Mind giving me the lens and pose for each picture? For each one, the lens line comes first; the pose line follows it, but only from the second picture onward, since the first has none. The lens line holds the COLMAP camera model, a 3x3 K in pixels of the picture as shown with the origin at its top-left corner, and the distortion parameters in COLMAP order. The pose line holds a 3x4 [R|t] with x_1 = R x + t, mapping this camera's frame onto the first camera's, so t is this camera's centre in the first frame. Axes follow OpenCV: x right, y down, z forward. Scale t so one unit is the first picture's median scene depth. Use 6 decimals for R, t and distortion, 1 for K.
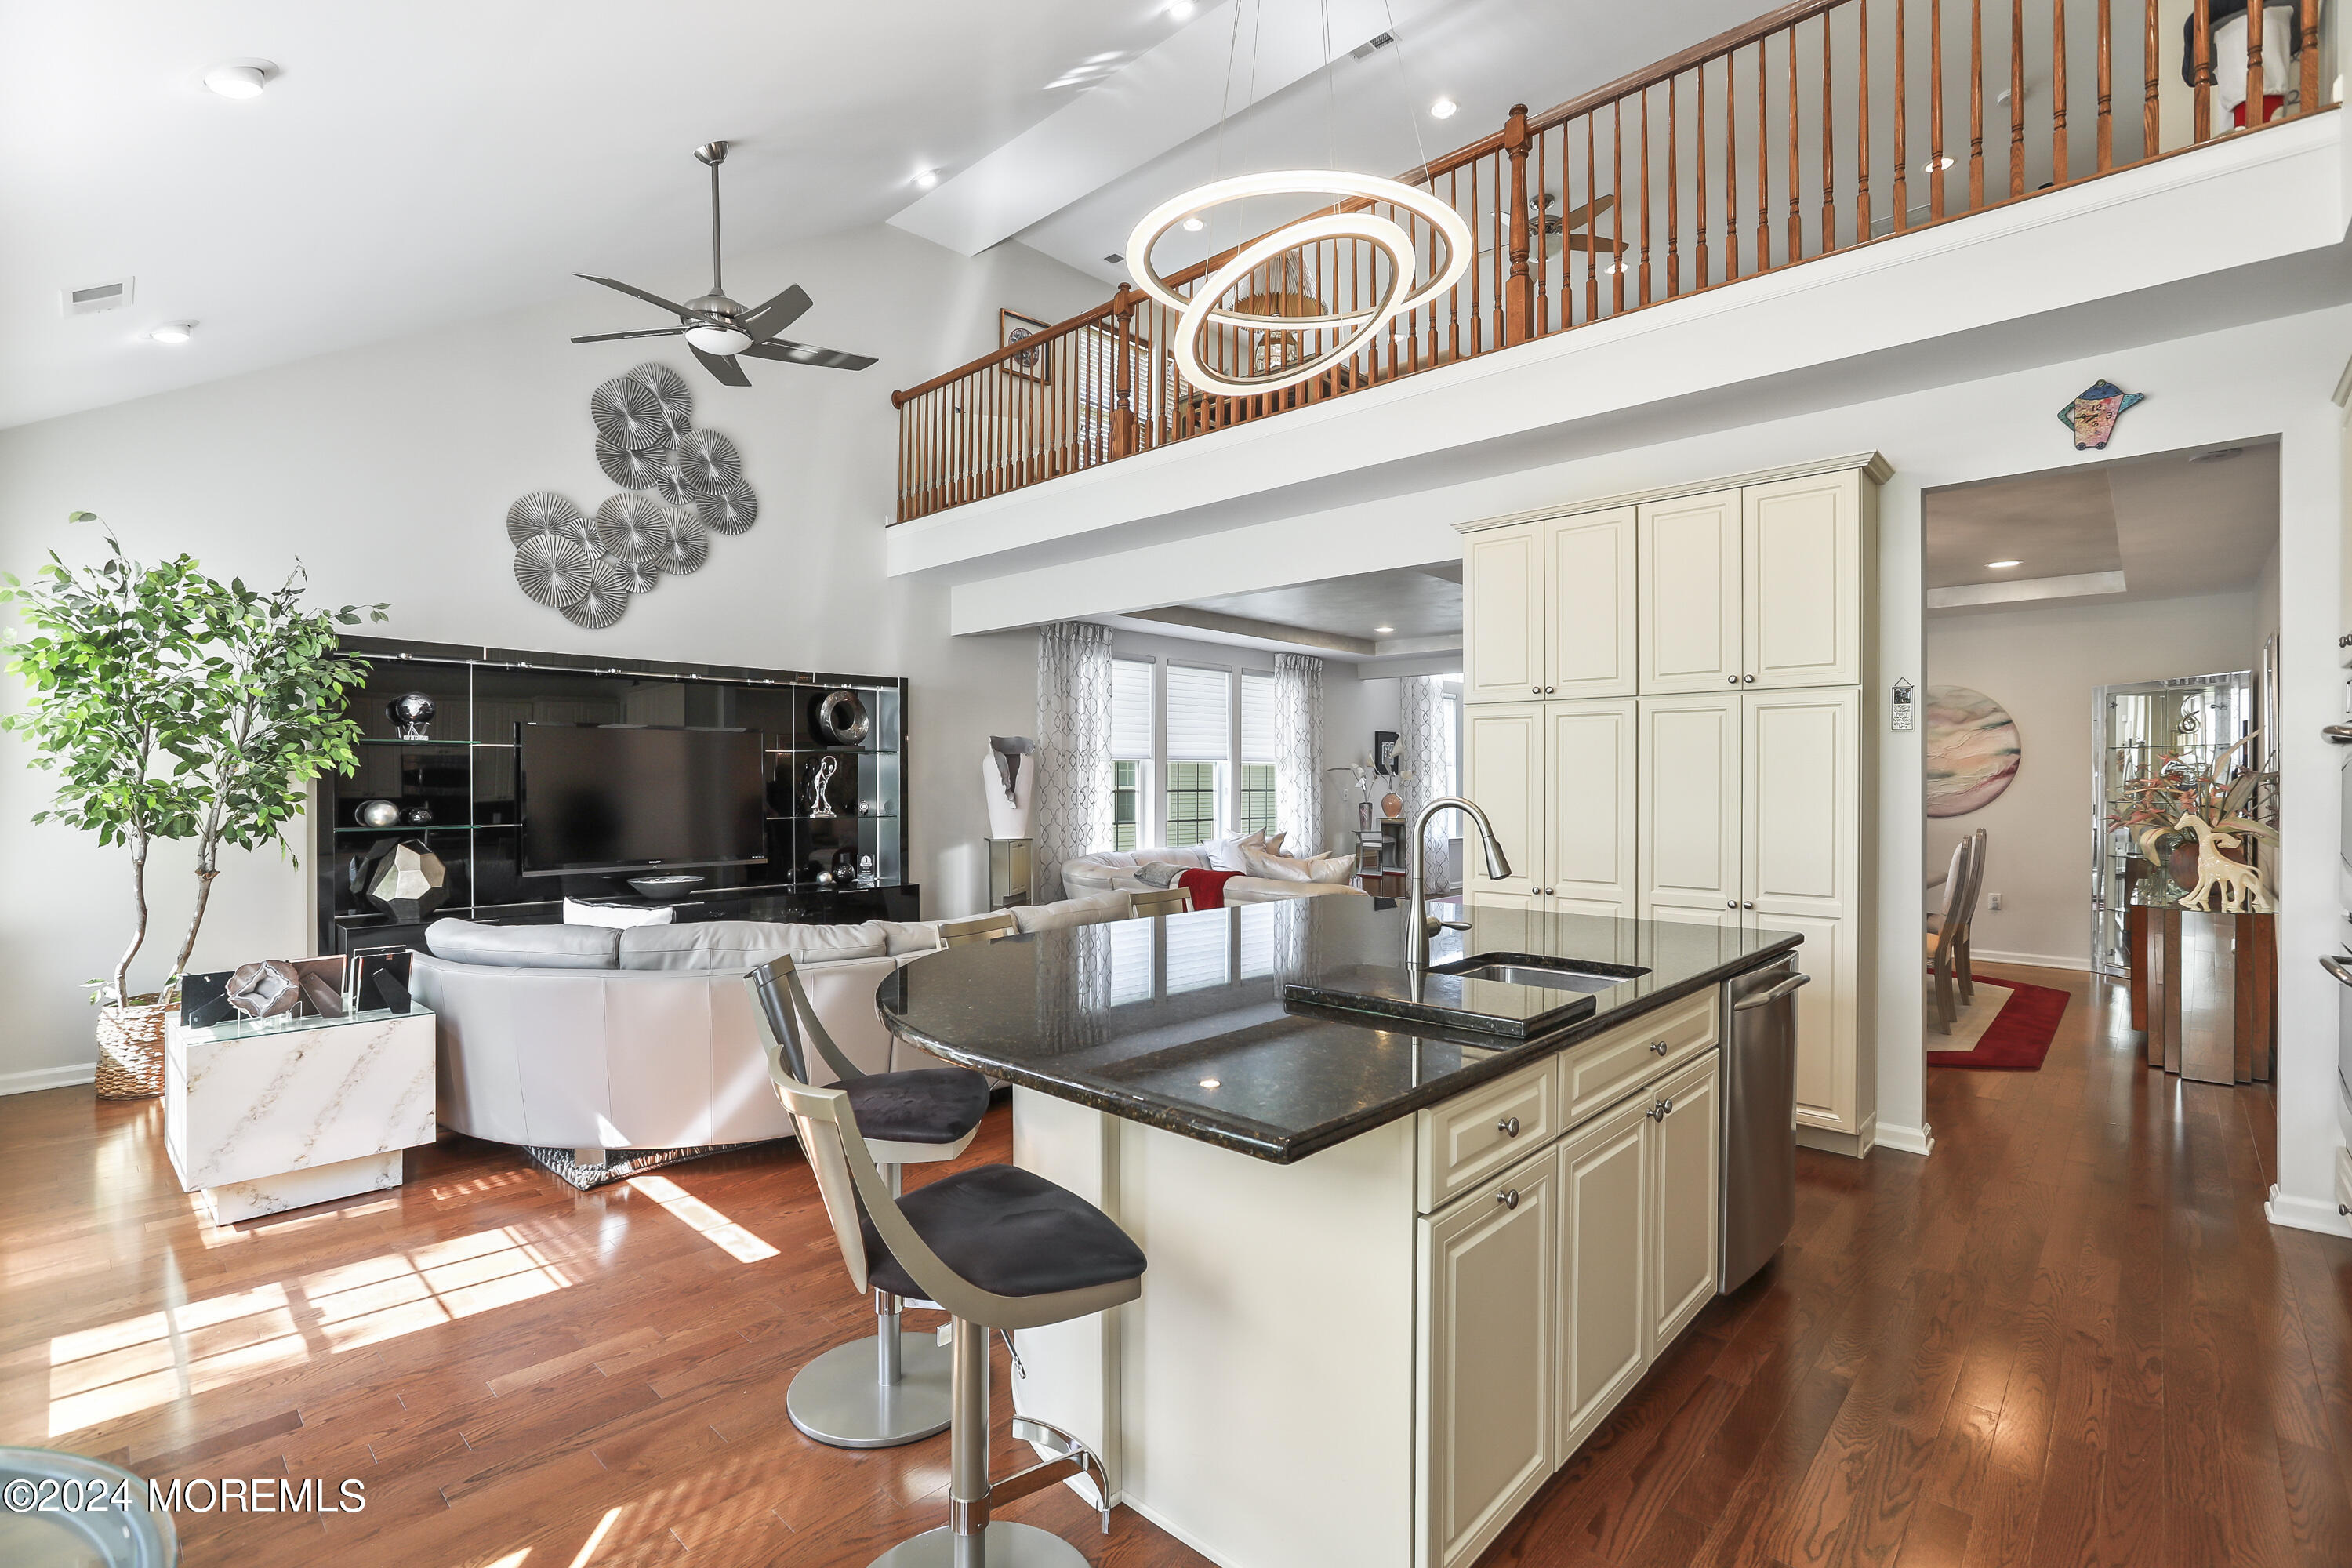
lens RADIAL K [[1035.3, 0, 1261.0], [0, 1035.3, 786.4], [0, 0, 1]] dist [-0.019802, -0.000288]
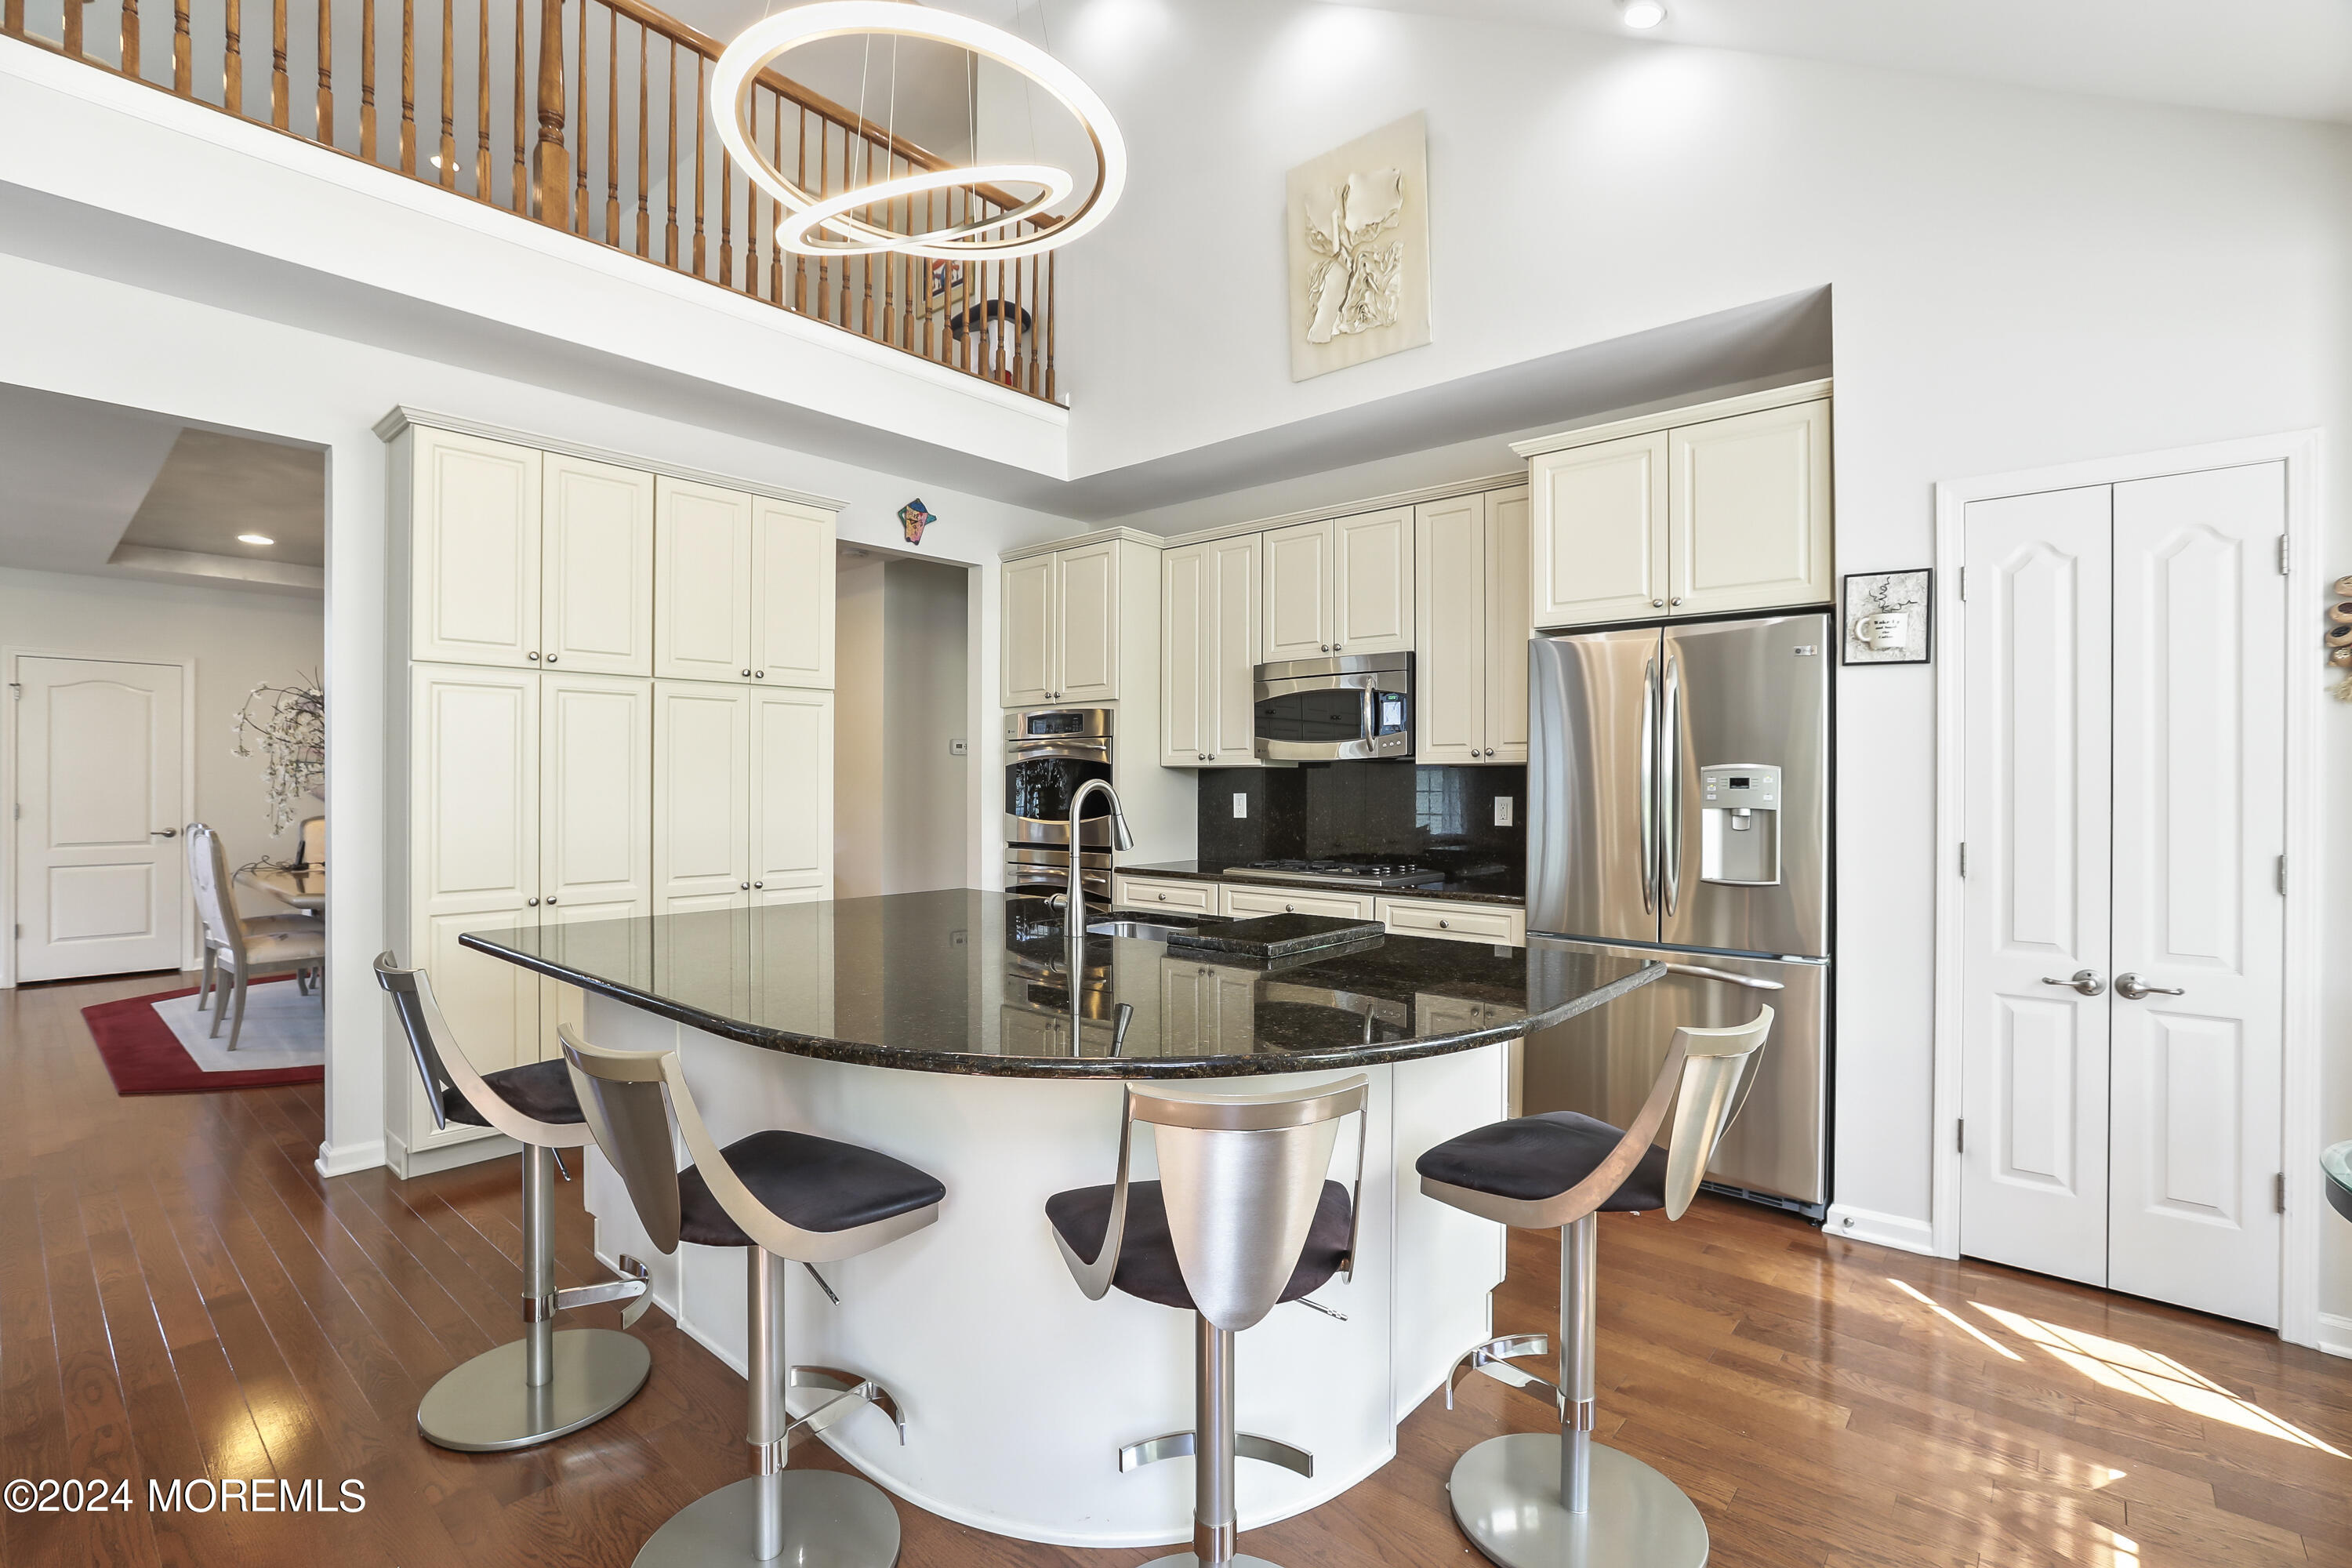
lens RADIAL K [[1072.8, 0, 1160.9], [0, 1072.8, 770.8], [0, 0, 1]] dist [-0.001240, -0.000125]
pose [[-0.008640, -0.002170, 0.999960, -0.382262], [-0.000775, 0.999997, 0.002164, -0.003434], [-0.999962, -0.000756, -0.008642, 0.340279]]
